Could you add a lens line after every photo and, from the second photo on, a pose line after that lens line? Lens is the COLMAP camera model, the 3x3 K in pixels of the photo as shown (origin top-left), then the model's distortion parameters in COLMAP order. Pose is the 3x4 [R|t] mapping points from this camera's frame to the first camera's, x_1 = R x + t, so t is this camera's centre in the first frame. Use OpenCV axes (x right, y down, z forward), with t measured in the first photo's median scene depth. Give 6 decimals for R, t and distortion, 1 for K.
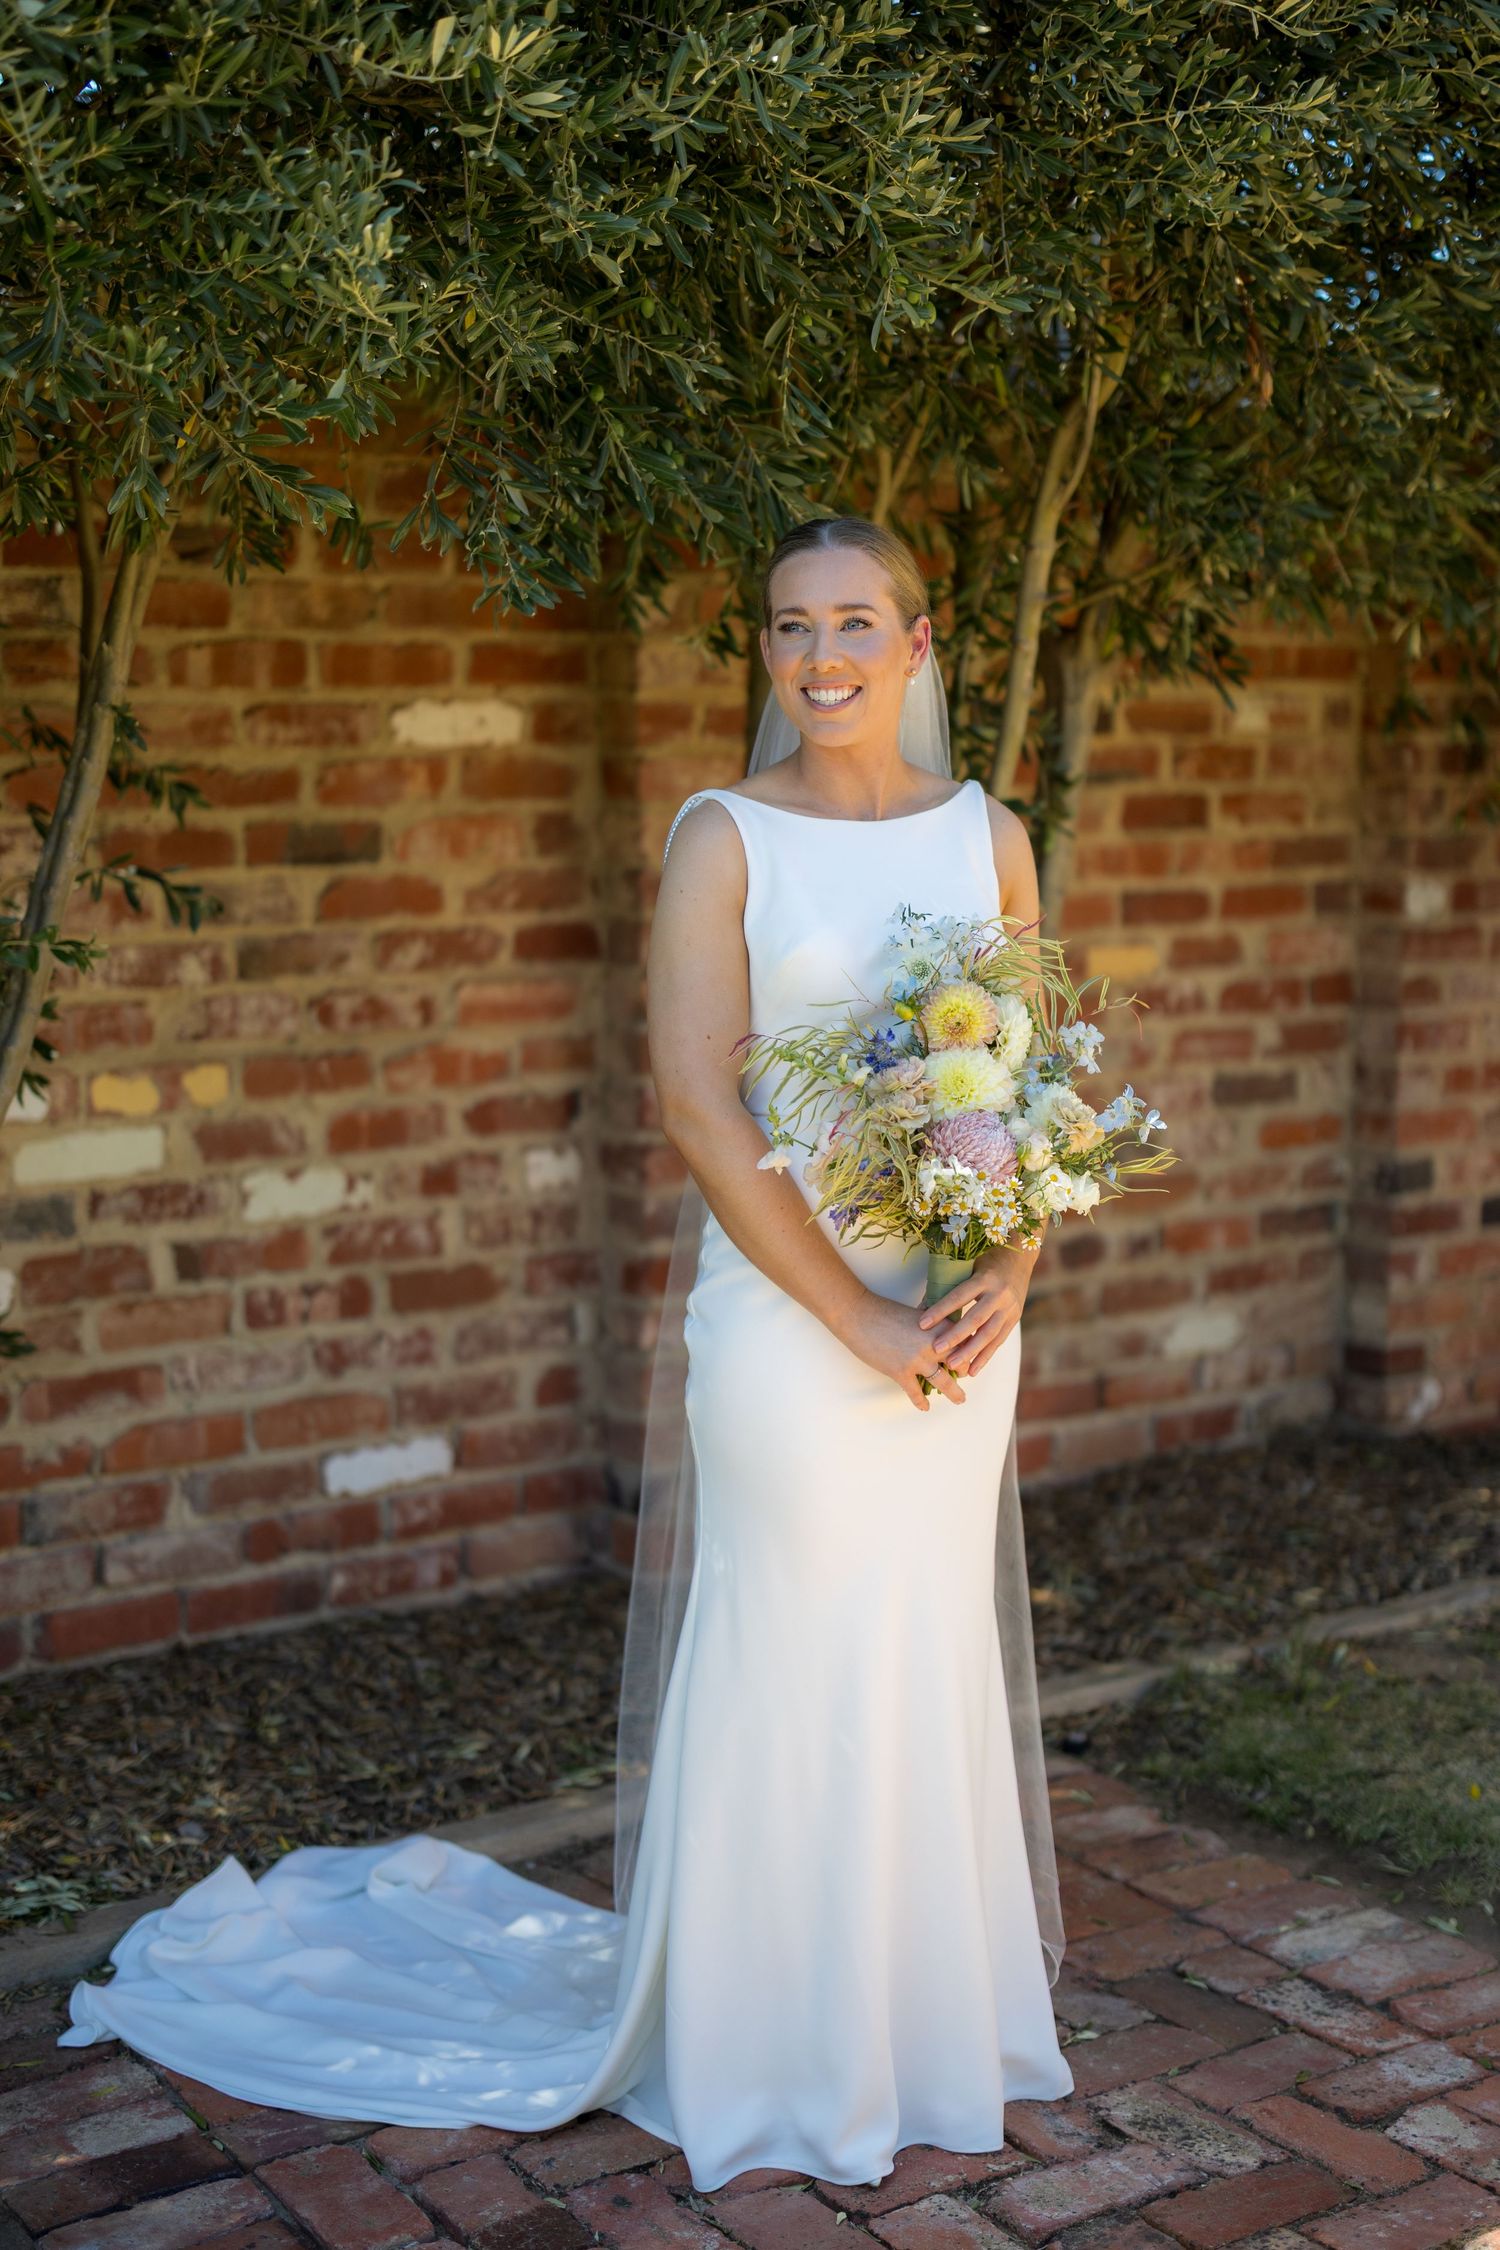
lens RADIAL K [[3199.1, 0, 746.8], [0, 3199.1, 1124.7], [0, 0, 1]] dist [-0.015769, 0.000000]
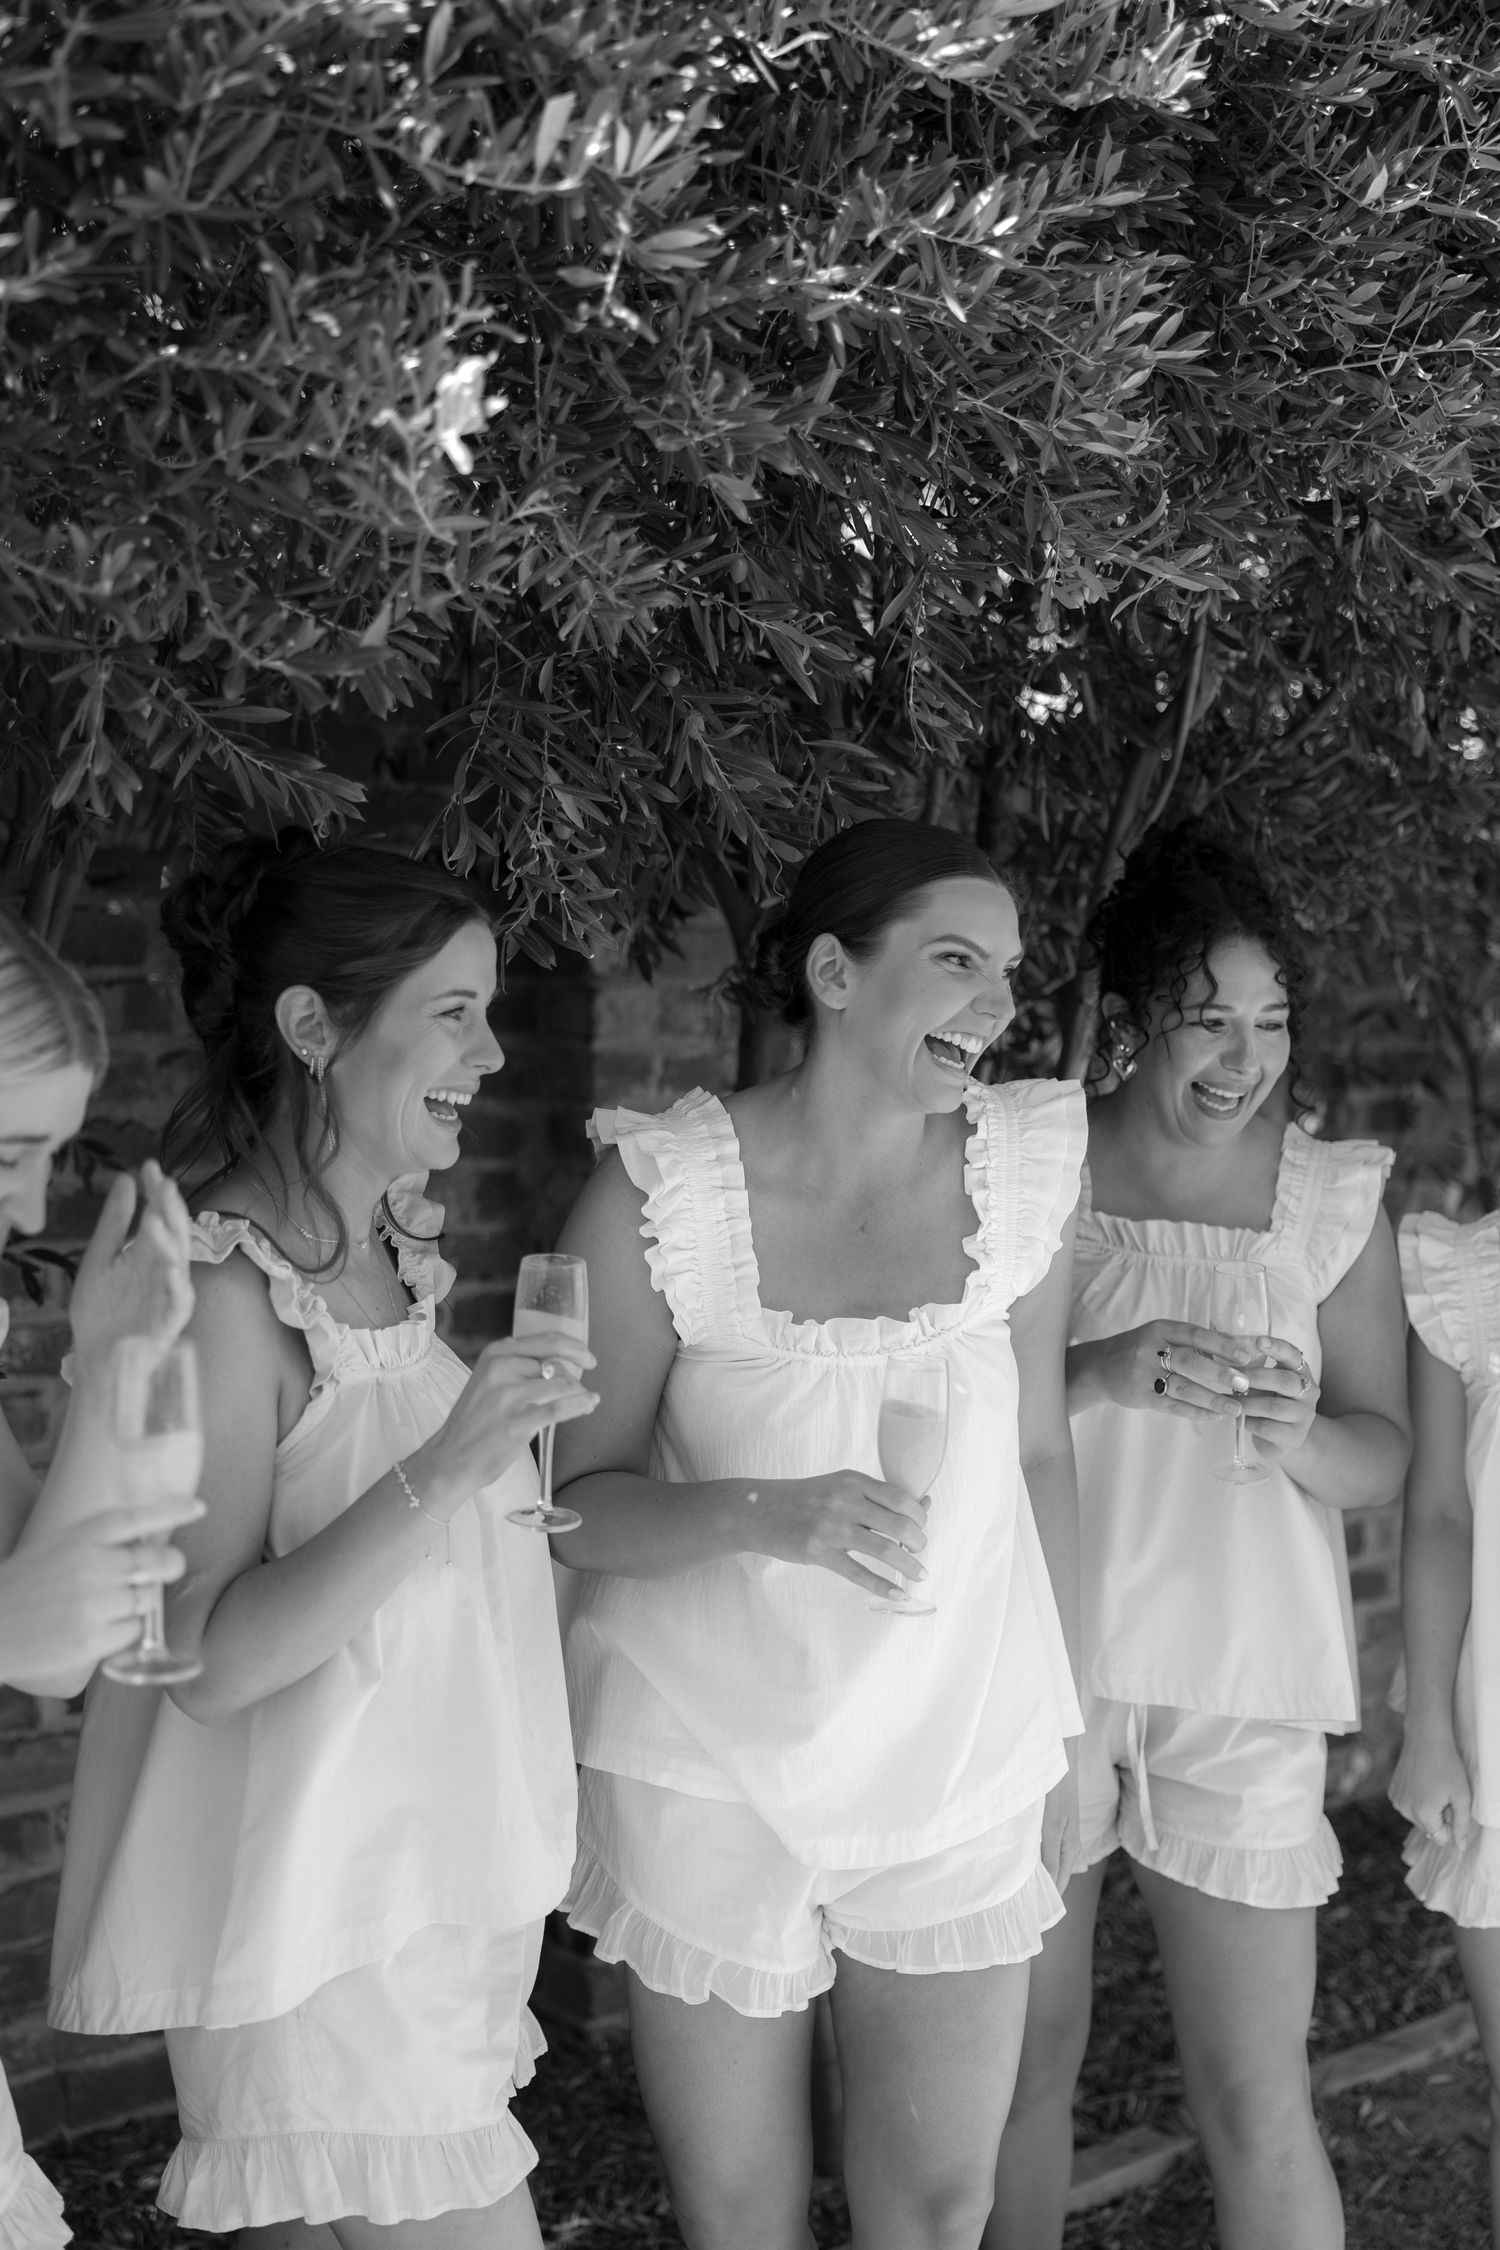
lens RADIAL K [[2657.5, 0, 753.5], [0, 2657.5, 1126.9], [0, 0, 1]] dist [-0.028064, 0.000000]
pose [[0.996176, 0.011920, 0.086551, -0.094098], [-0.003694, 0.995510, -0.094587, -0.068411], [-0.087290, 0.093905, 0.991747, 0.426908]]
